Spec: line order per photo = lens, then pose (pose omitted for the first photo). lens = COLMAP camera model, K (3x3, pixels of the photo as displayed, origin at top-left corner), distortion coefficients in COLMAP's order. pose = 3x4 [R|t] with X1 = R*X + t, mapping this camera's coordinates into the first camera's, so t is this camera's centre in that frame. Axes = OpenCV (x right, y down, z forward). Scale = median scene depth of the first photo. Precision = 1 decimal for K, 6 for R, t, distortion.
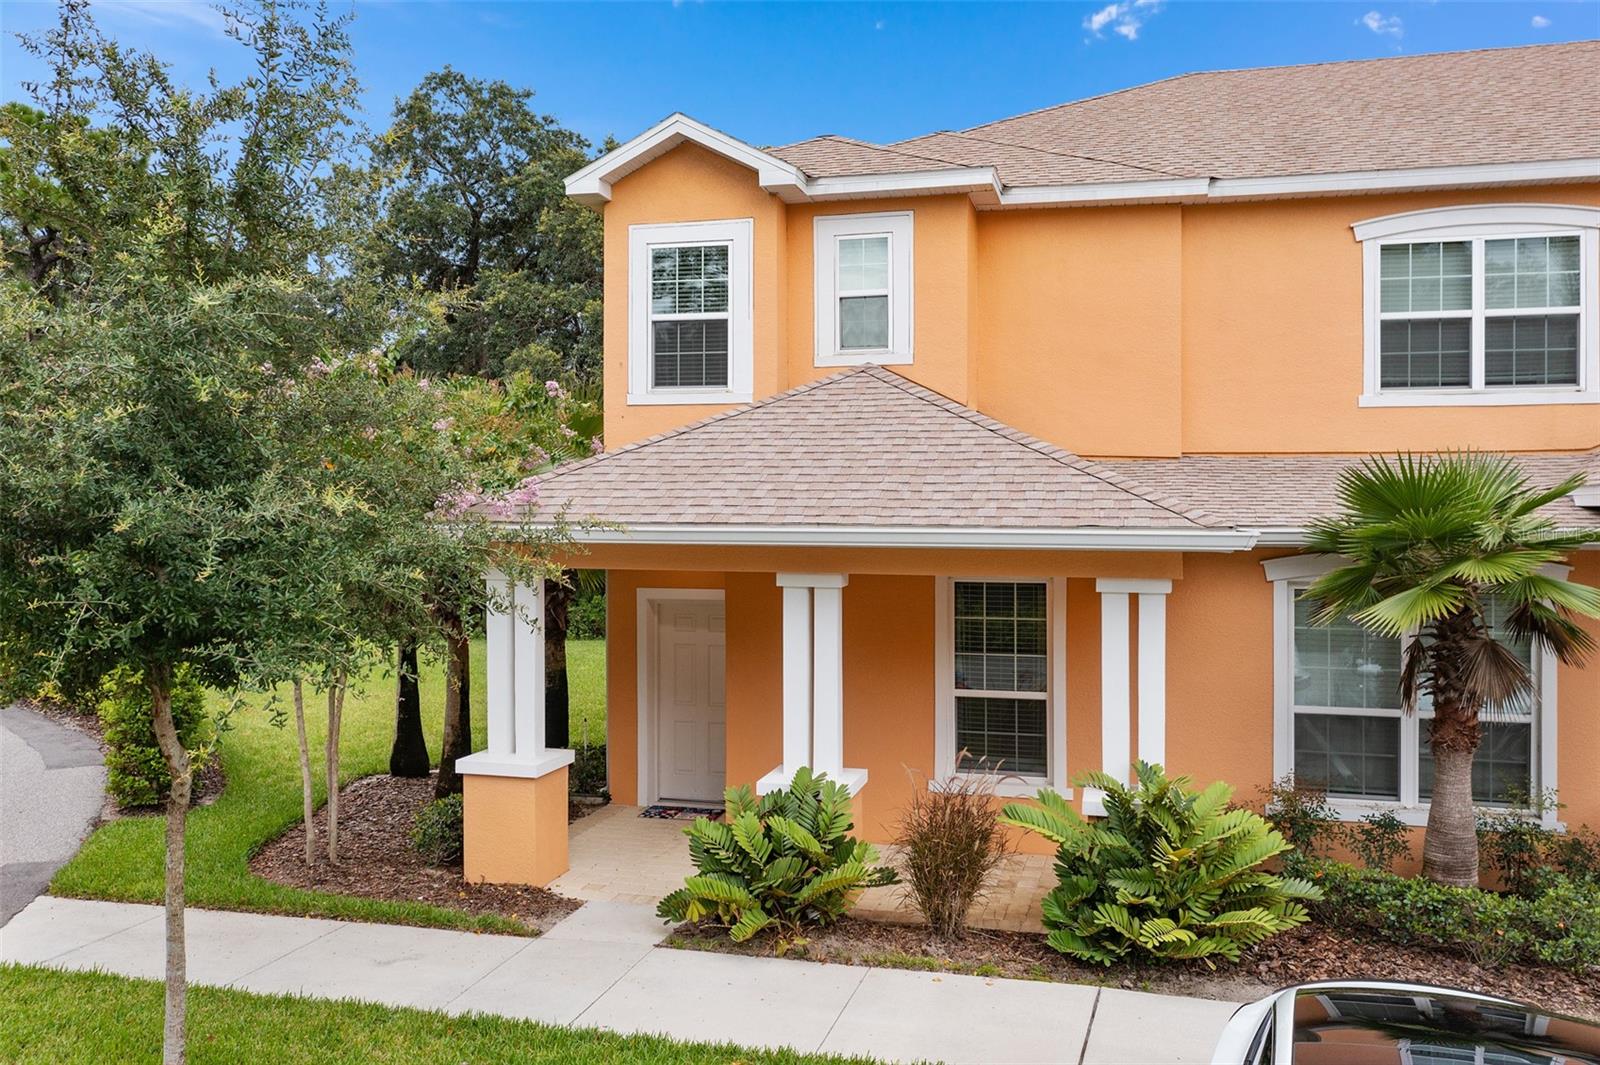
lens RADIAL K [[1257.9, 0, 800.0], [0, 1257.9, 532.5], [0, 0, 1]] dist [0.025348, -0.001296]
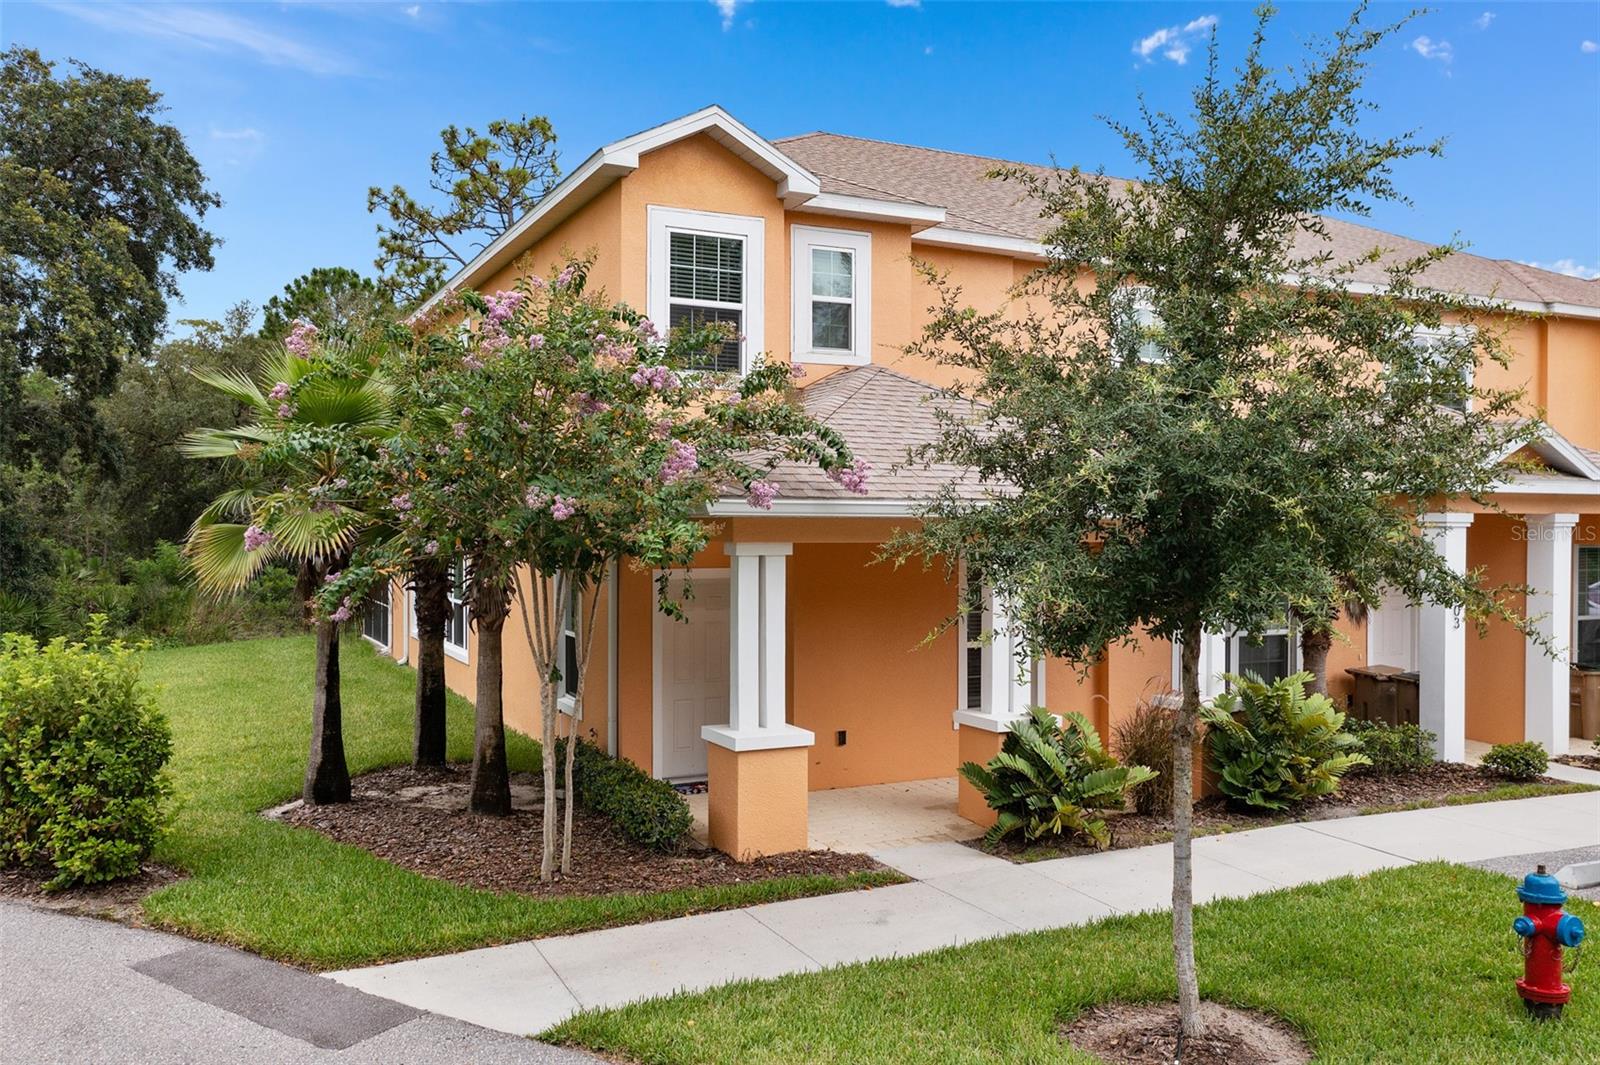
lens RADIAL K [[1262.5, 0, 800.0], [0, 1262.5, 532.5], [0, 0, 1]] dist [0.008056, -0.004521]
pose [[0.746614, -0.014988, 0.665088, -0.748743], [-0.002696, 0.999670, 0.025554, -0.010449], [-0.665252, -0.020872, 0.746327, 0.177947]]
